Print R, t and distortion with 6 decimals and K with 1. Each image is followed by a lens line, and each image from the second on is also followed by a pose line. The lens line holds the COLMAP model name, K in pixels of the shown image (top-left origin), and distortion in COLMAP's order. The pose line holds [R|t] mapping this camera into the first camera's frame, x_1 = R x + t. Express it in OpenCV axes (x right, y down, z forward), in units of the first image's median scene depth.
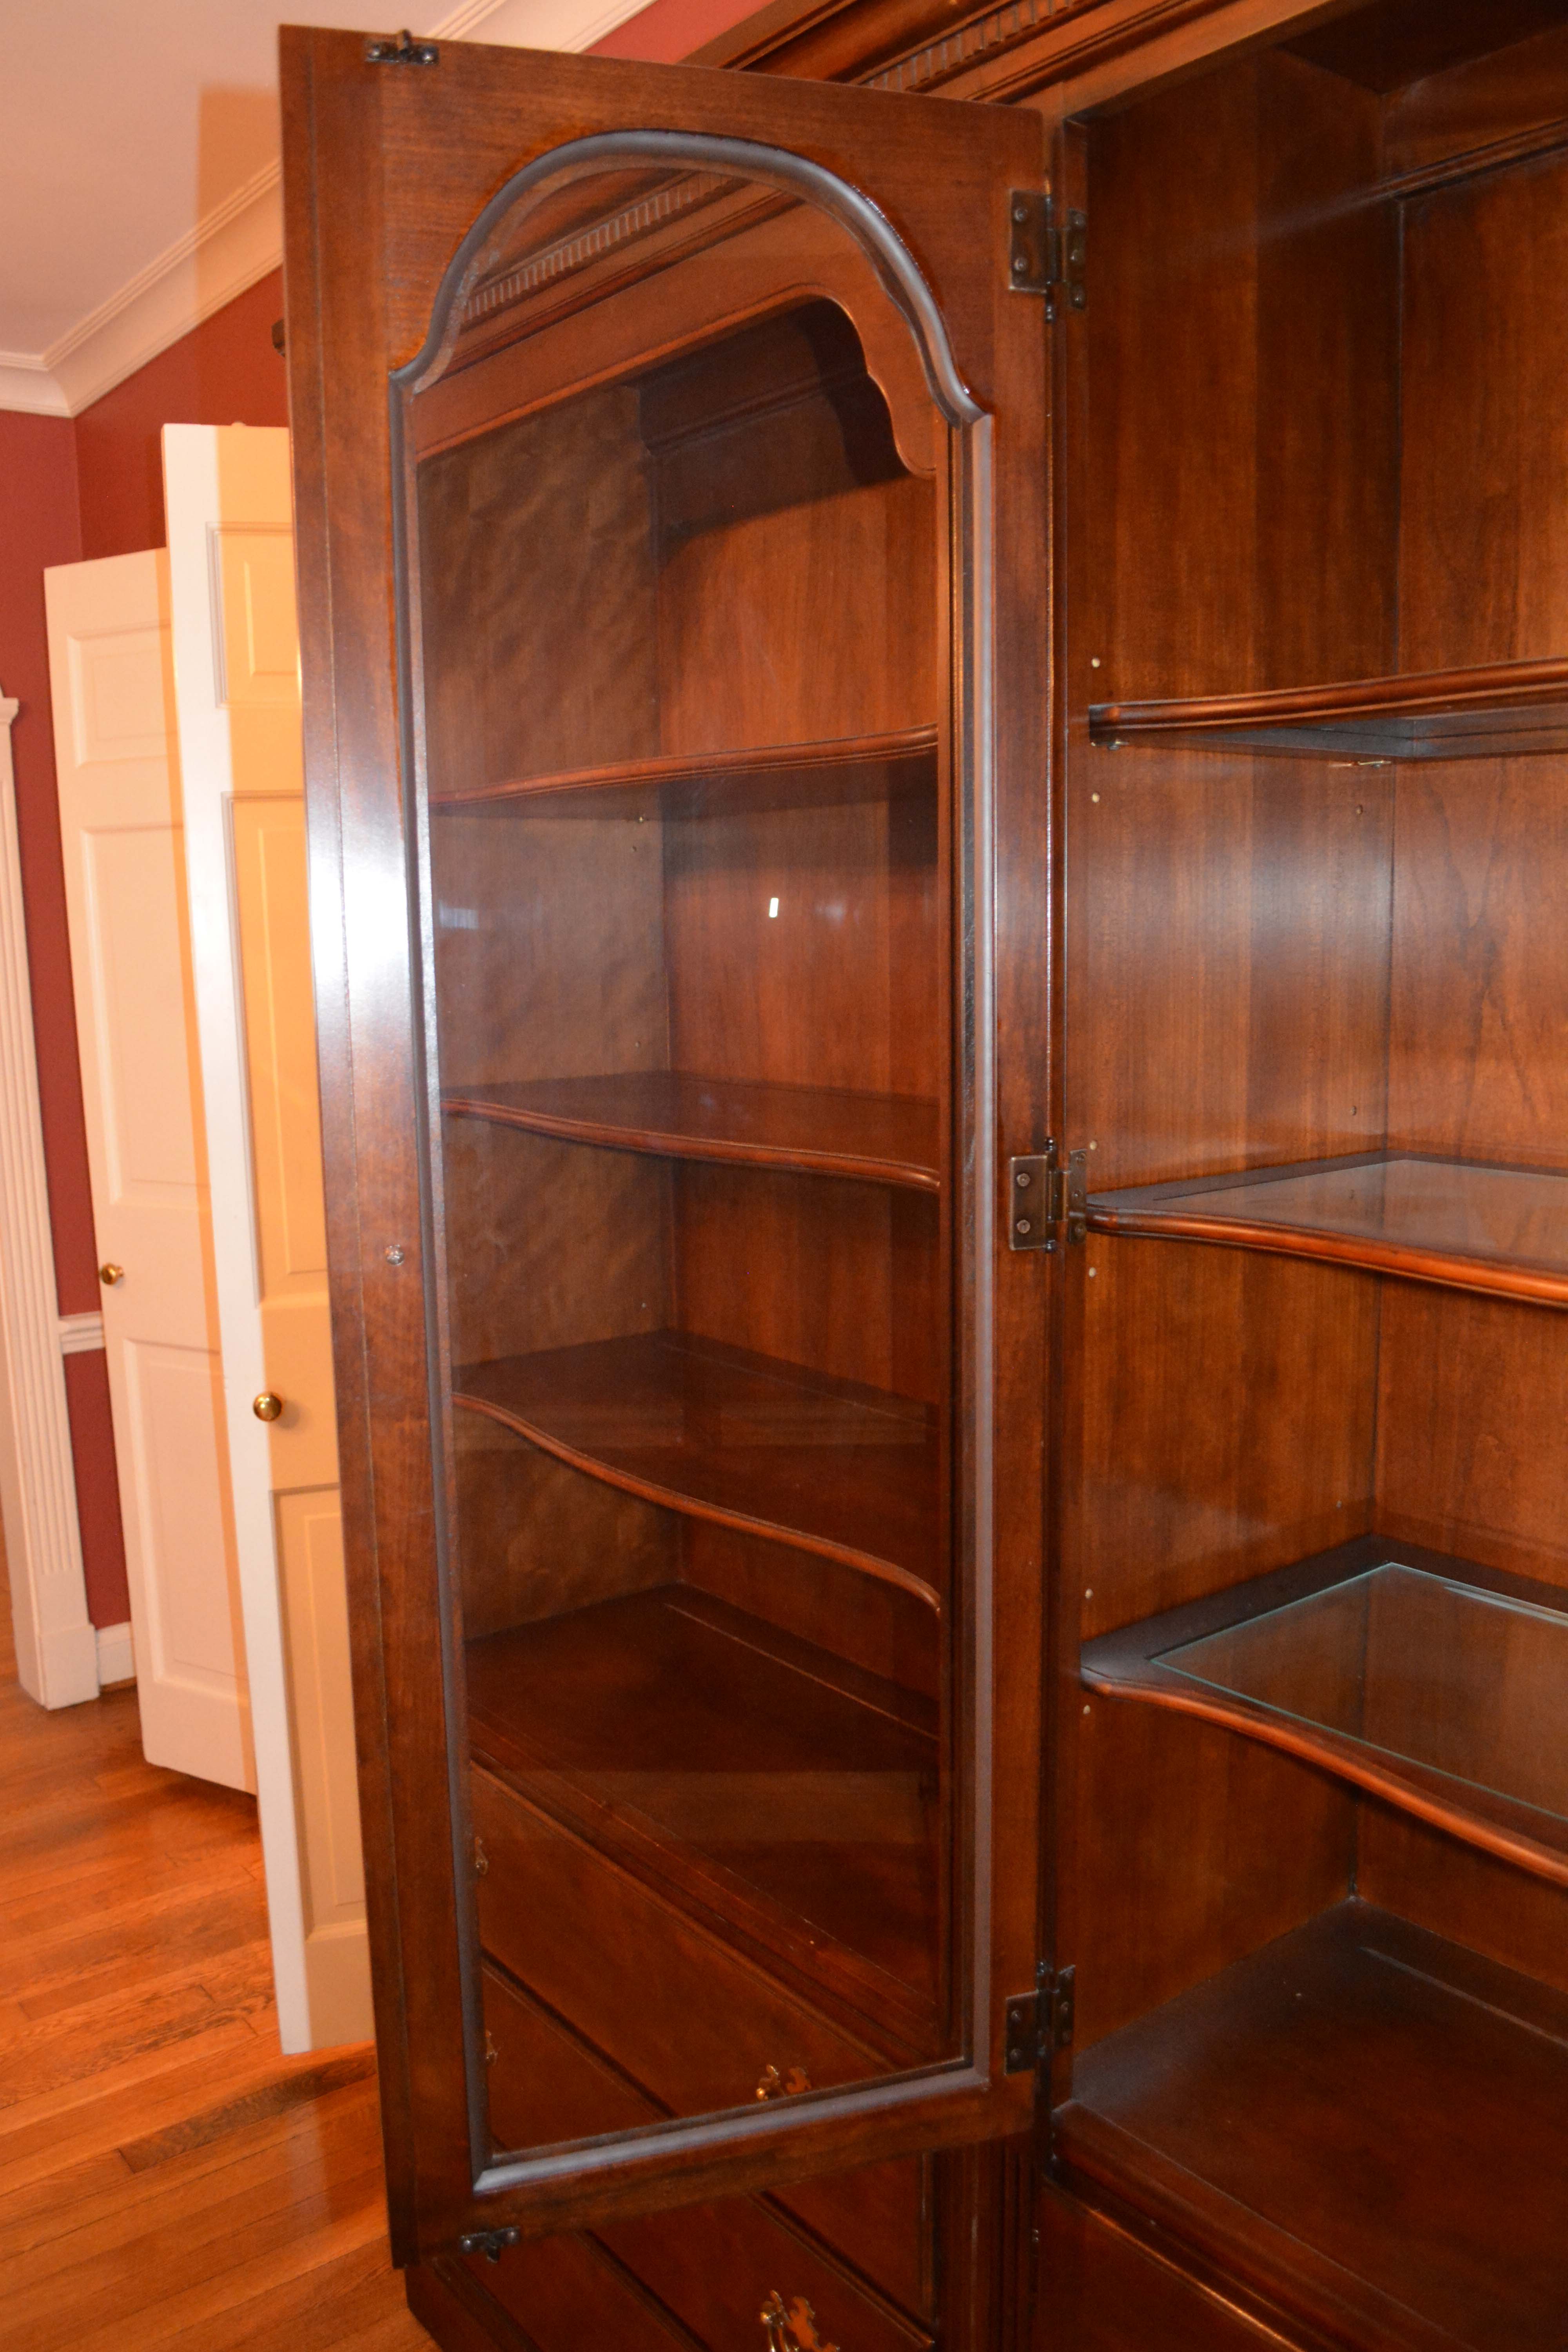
lens RADIAL K [[1828.2, 0, 784.0], [0, 1828.2, 1176.0], [0, 0, 1]] dist [-0.084626, 0.005769]
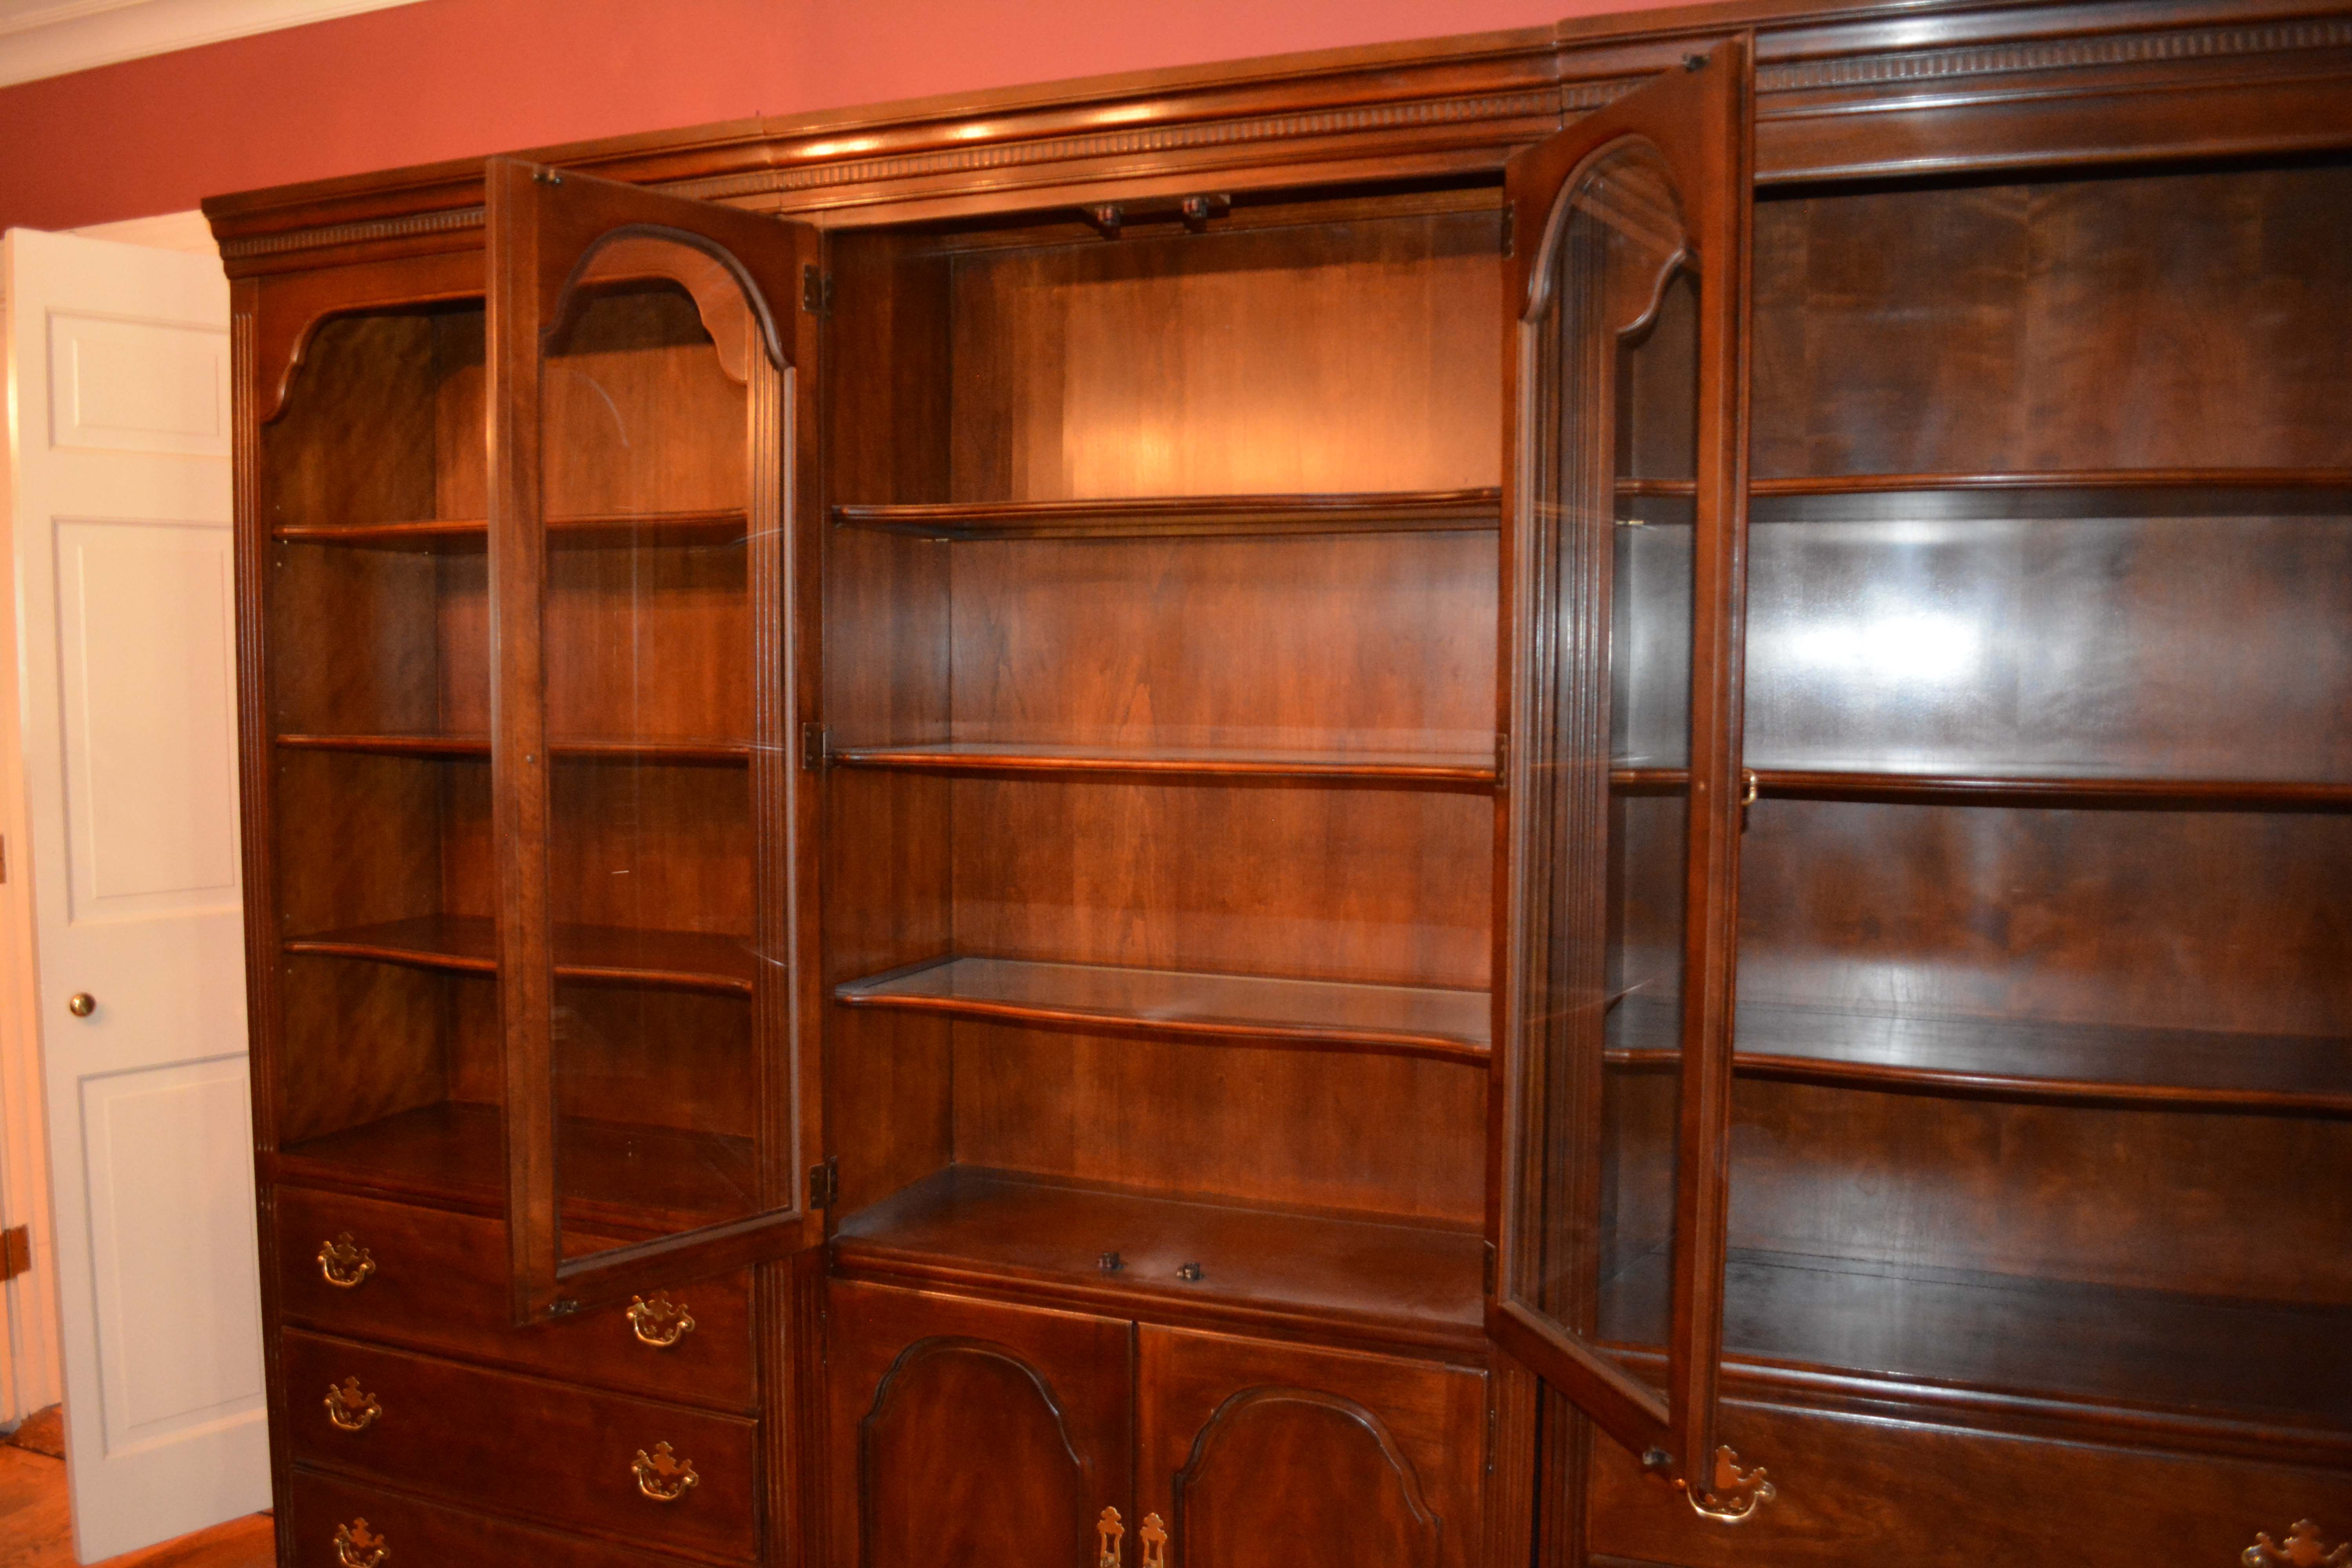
lens RADIAL K [[1828.2, 0, 1175.7], [0, 1828.2, 808.8], [0, 0, 1]] dist [-0.084626, 0.005769]
pose [[0.860072, -0.015052, 0.509950, -0.461565], [0.053029, 0.996788, -0.060015, 0.190333], [-0.507409, 0.078660, 0.858108, -0.787675]]
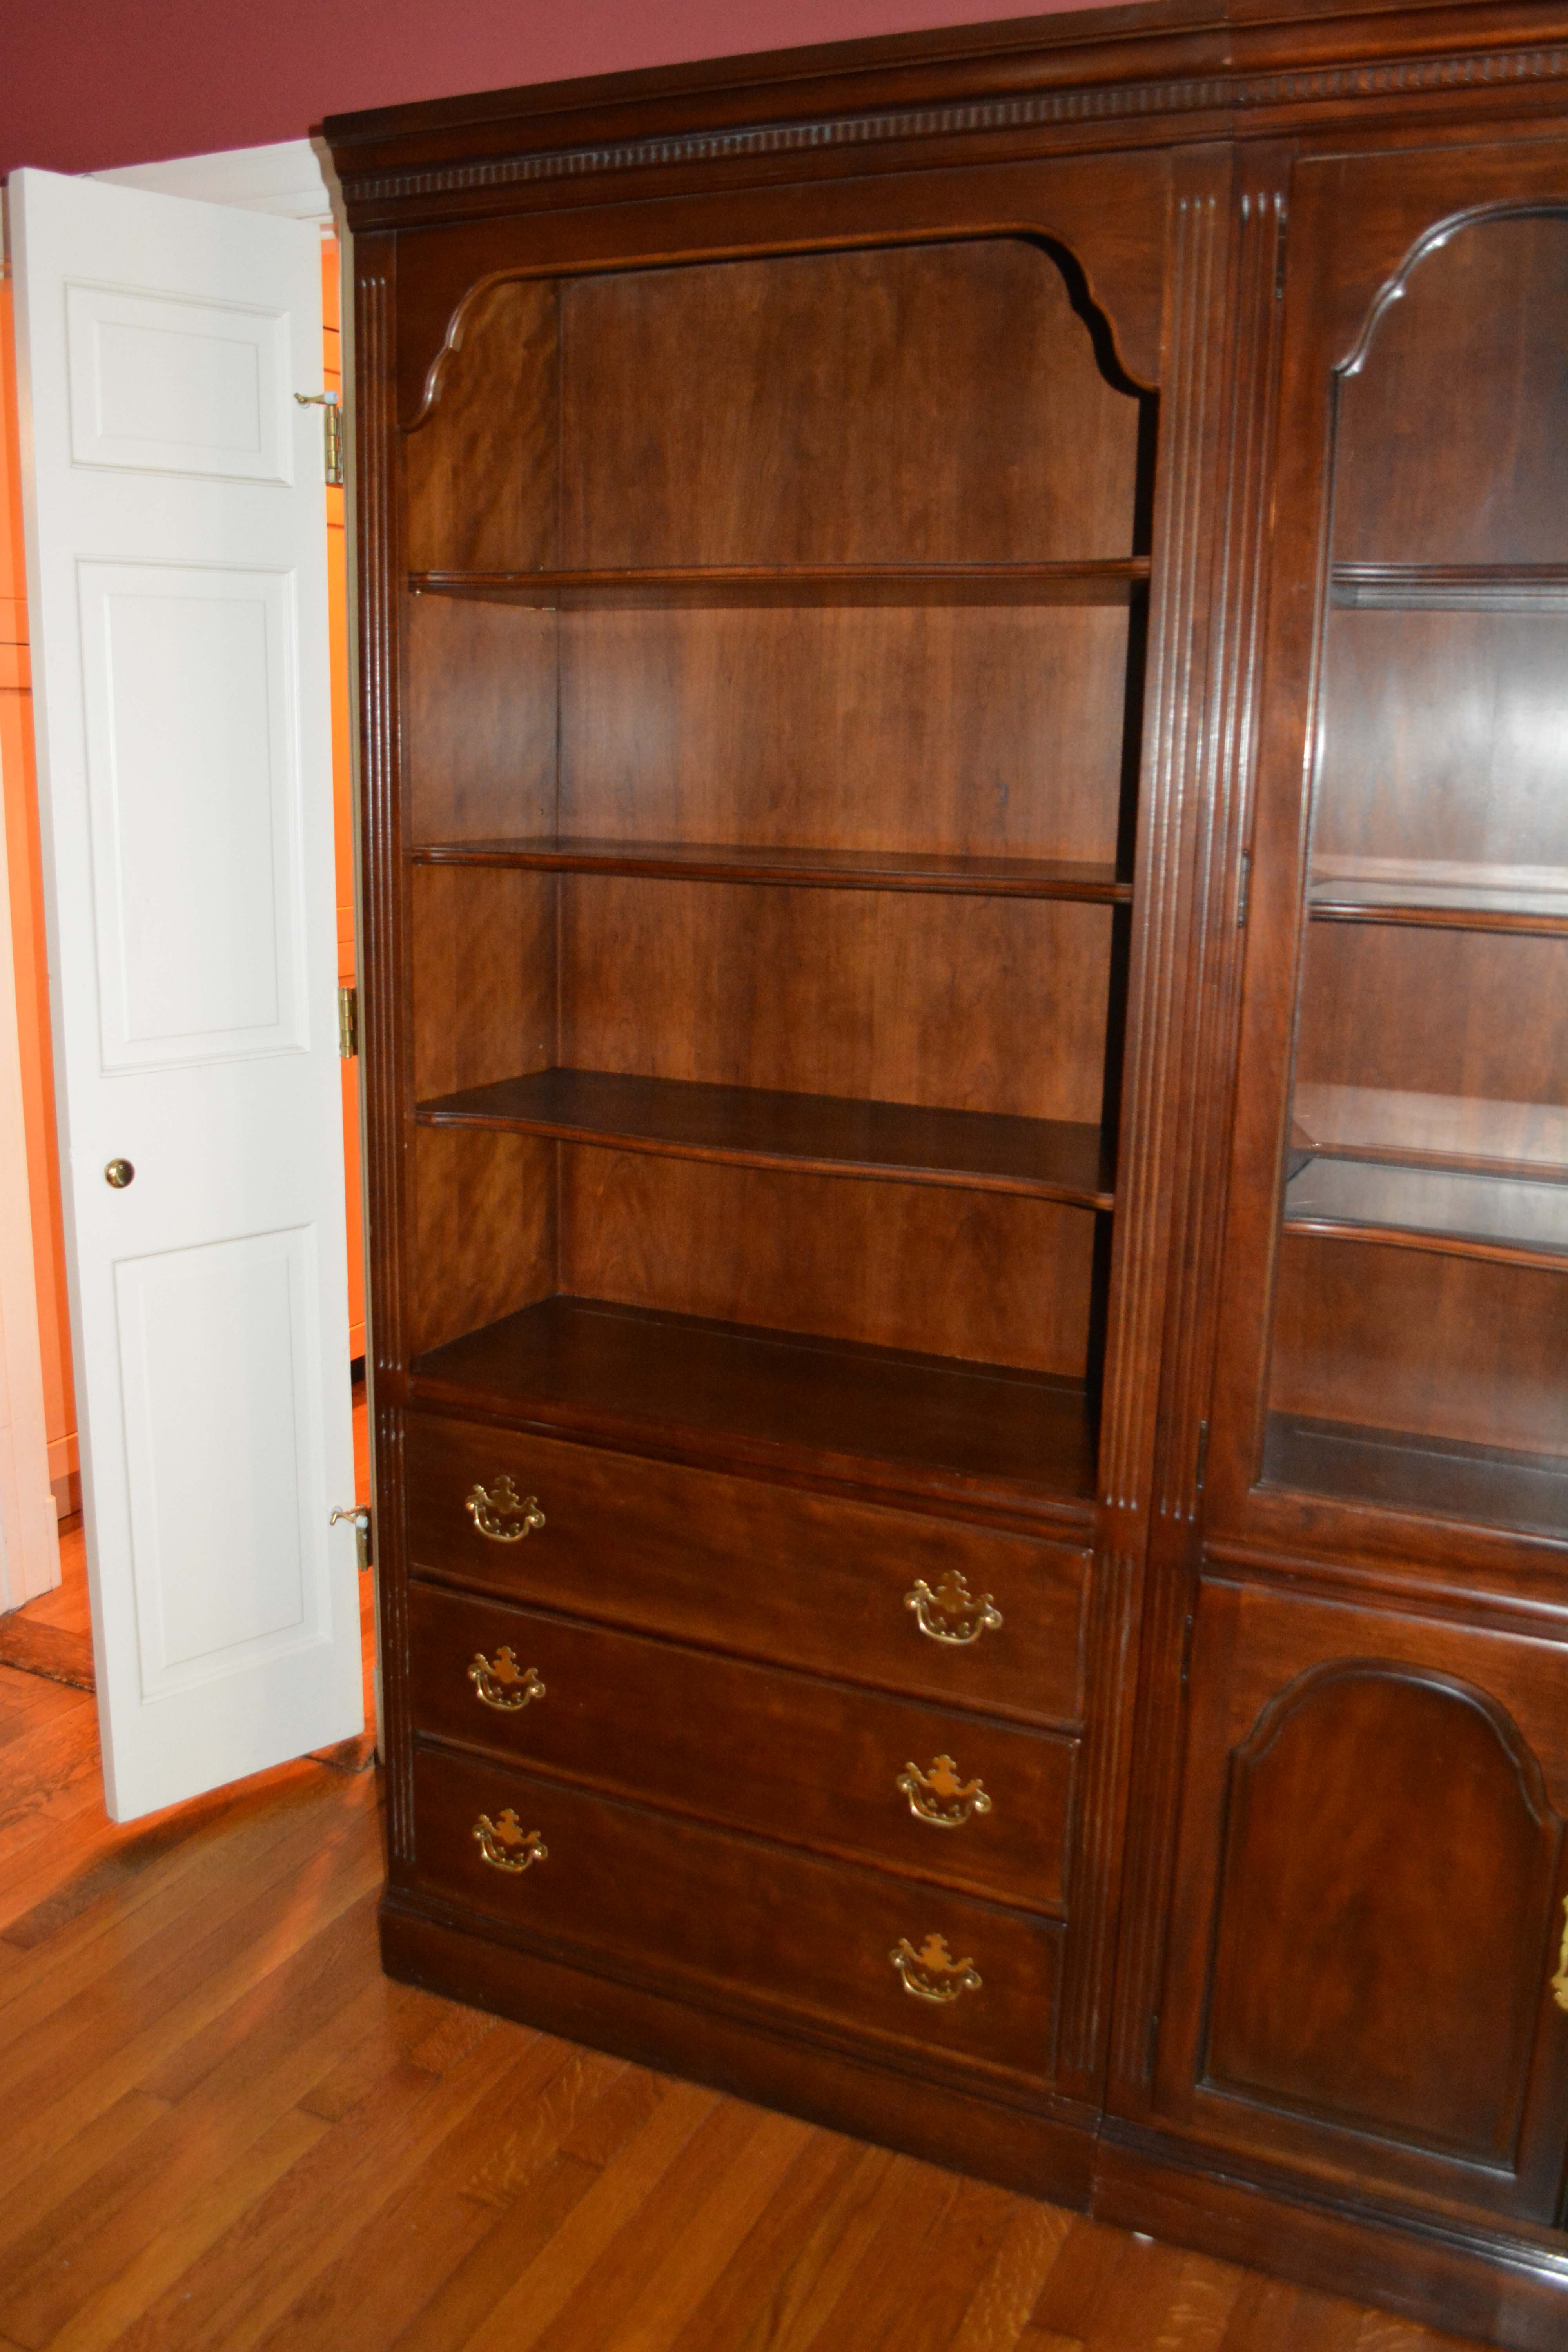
lens RADIAL K [[1960.2, 0, 784.0], [0, 1960.2, 1176.0], [0, 0, 1]] dist [-0.085902, -0.000830]
pose [[0.897136, -0.058728, 0.437833, -0.768661], [0.026170, 0.996449, 0.080034, 0.093603], [-0.440978, -0.060343, 0.895487, -0.241749]]
